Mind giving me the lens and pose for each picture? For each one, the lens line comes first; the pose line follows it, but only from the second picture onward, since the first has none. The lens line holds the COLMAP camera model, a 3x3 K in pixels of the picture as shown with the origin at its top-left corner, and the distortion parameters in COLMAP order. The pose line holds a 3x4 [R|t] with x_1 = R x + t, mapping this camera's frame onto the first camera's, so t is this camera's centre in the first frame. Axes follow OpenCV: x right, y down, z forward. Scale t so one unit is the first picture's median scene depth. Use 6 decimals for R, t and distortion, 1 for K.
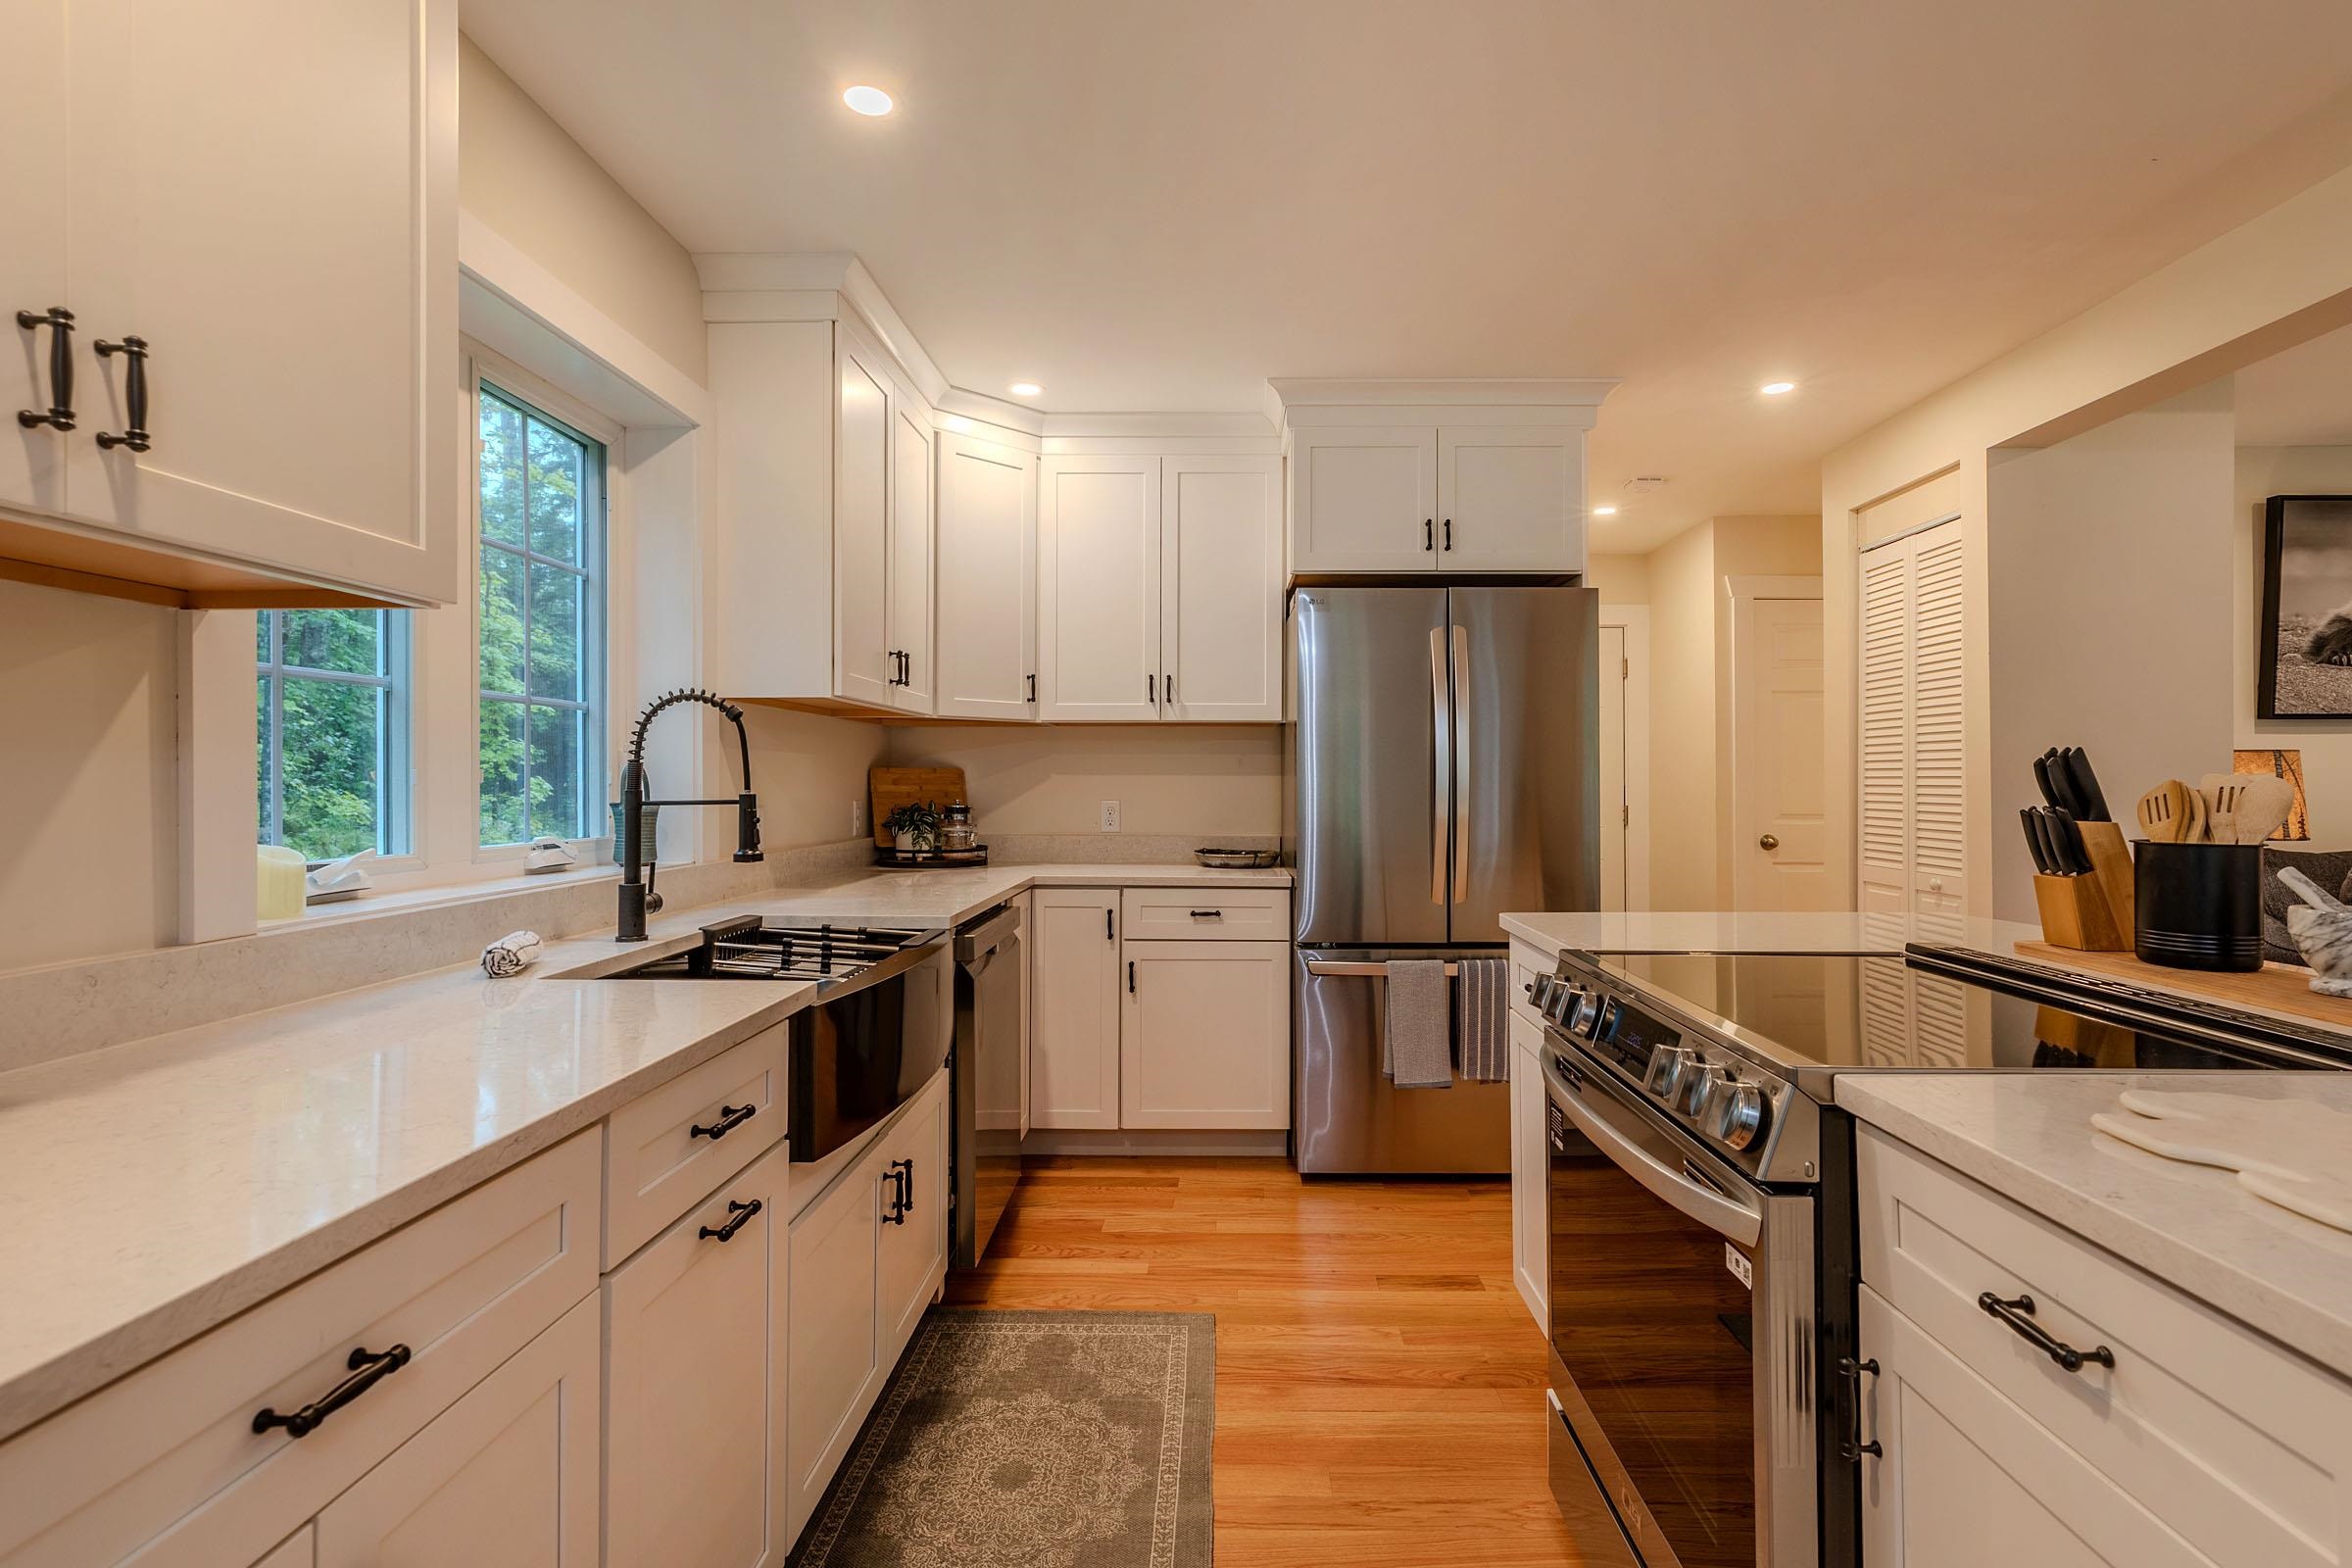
lens RADIAL K [[1128.7, 0, 1216.9], [0, 1128.7, 776.1], [0, 0, 1]] dist [0.010217, 0.000998]
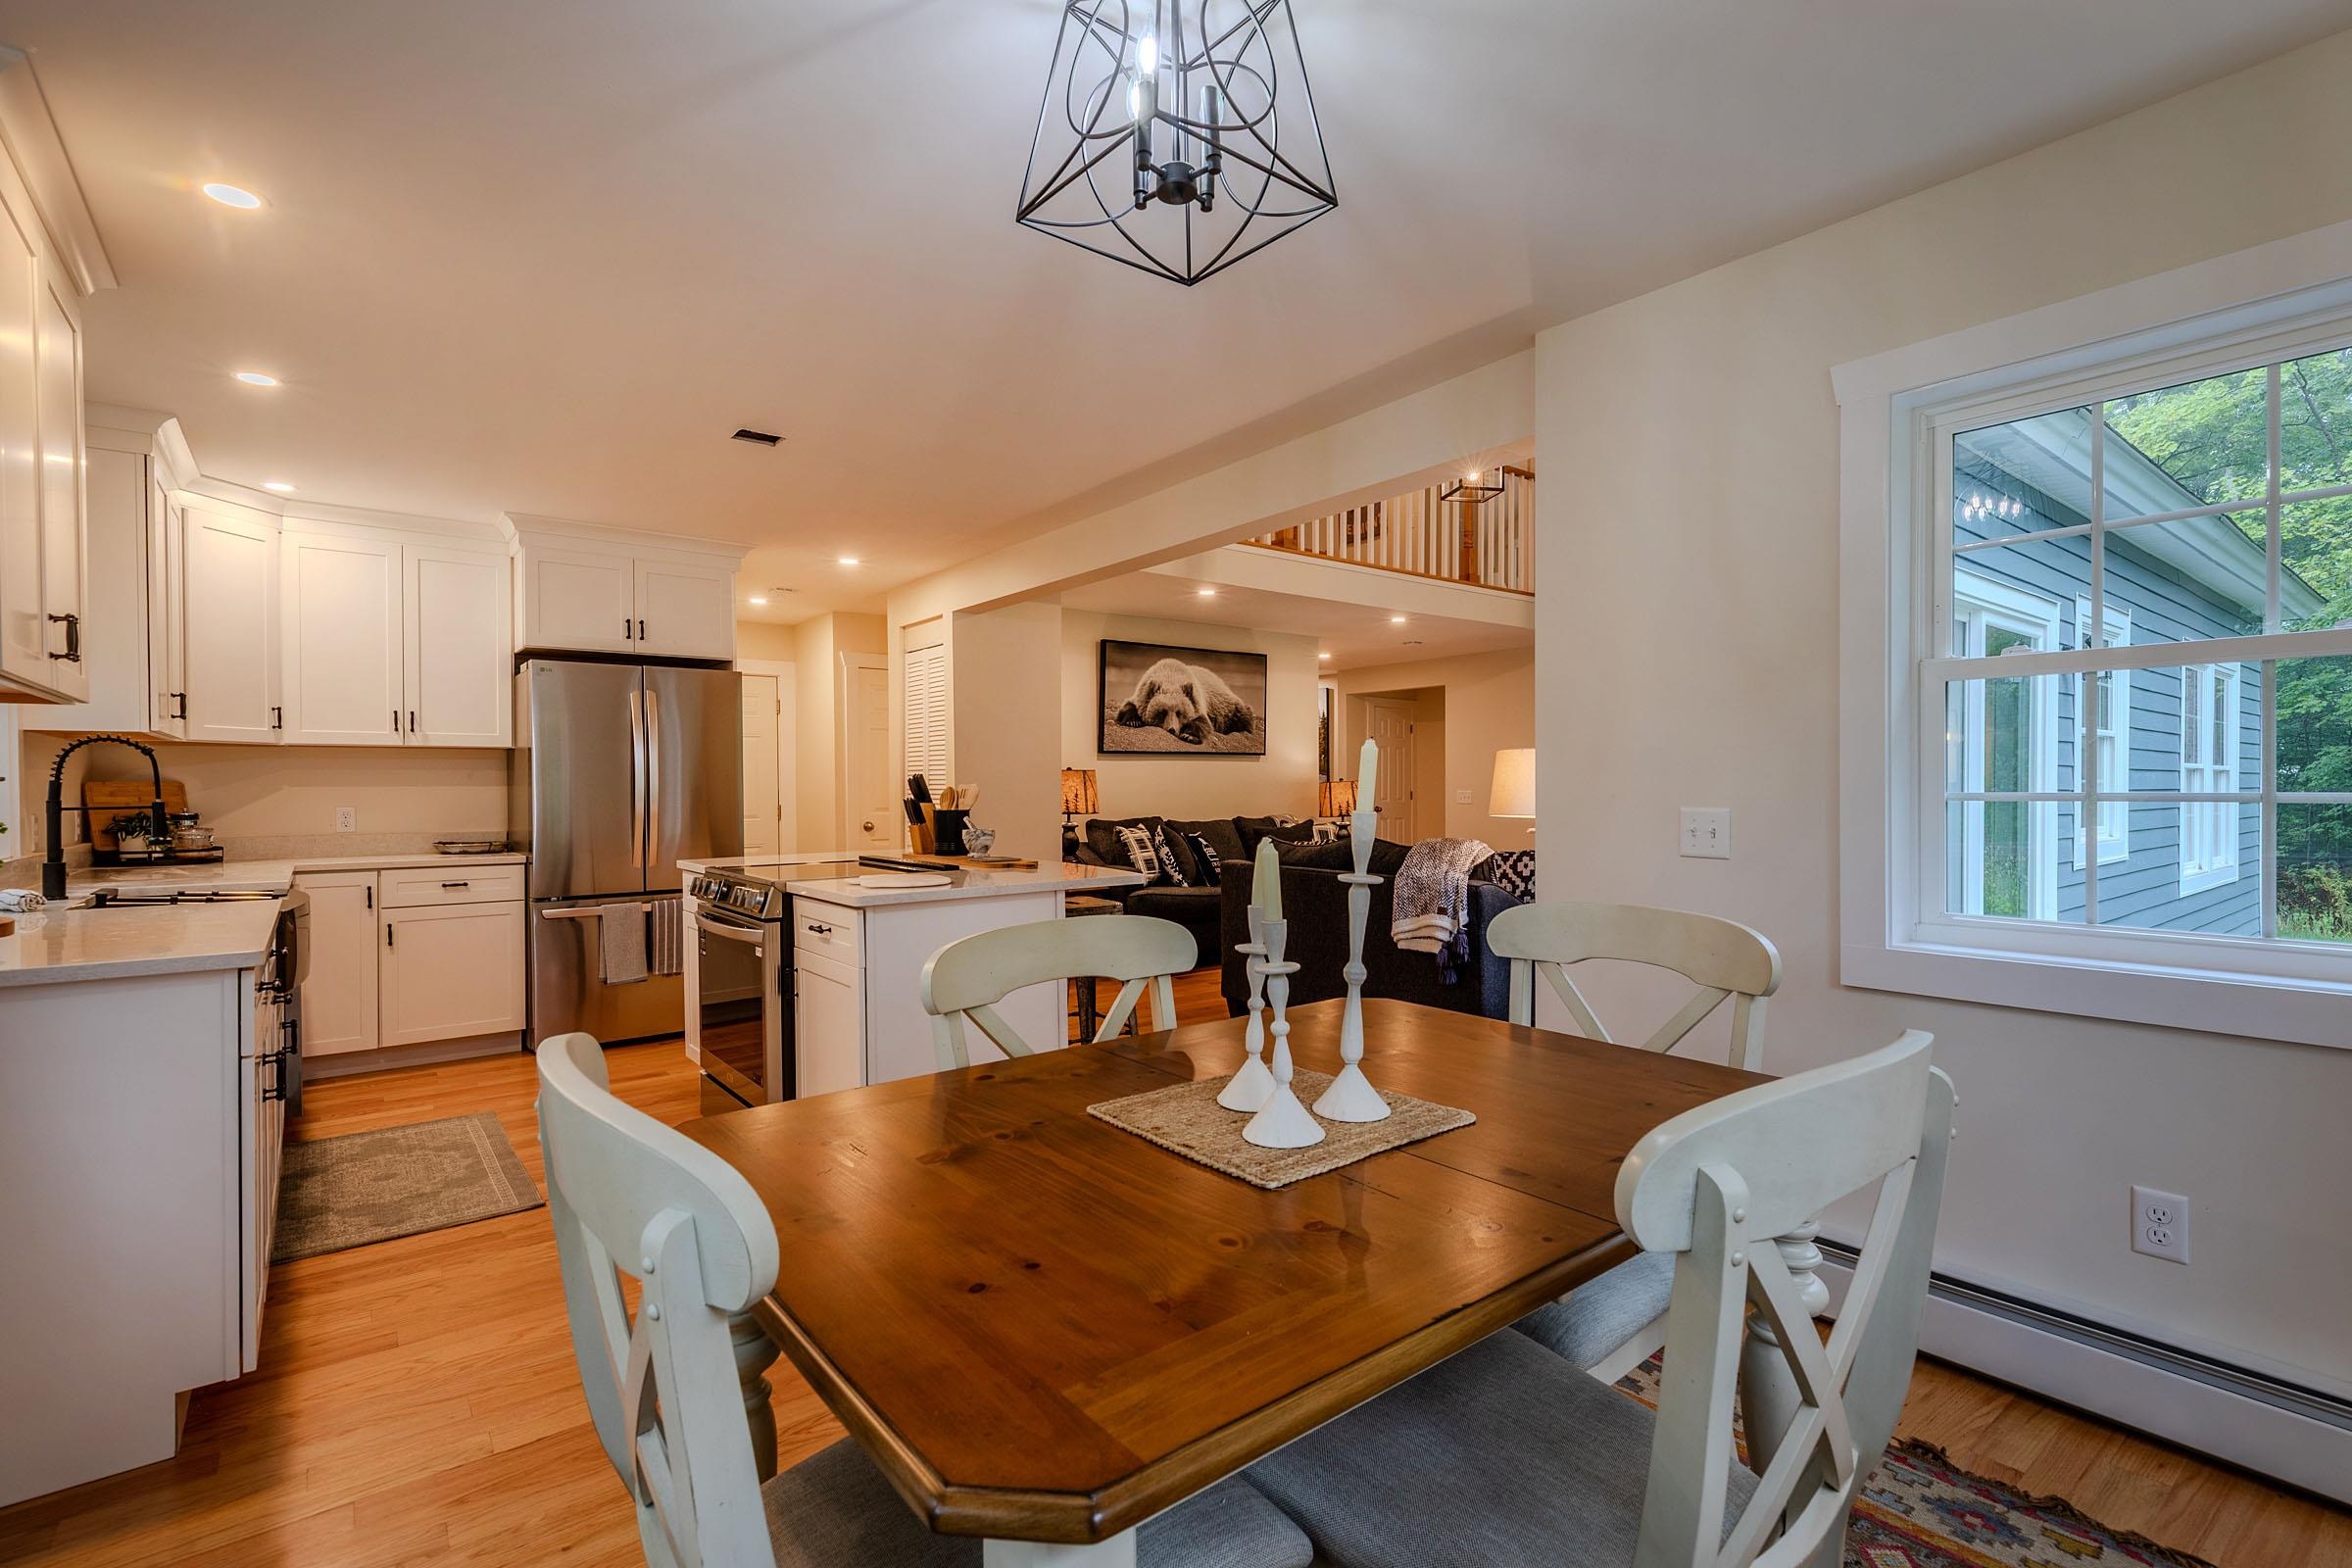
lens RADIAL K [[1078.8, 0, 1181.7], [0, 1078.8, 782.8], [0, 0, 1]] dist [0.004585, 0.000251]
pose [[0.781974, -0.005683, 0.623285, -0.140232], [0.005381, 0.999983, 0.002367, -0.003495], [-0.623288, 0.001503, 0.781991, -0.615442]]
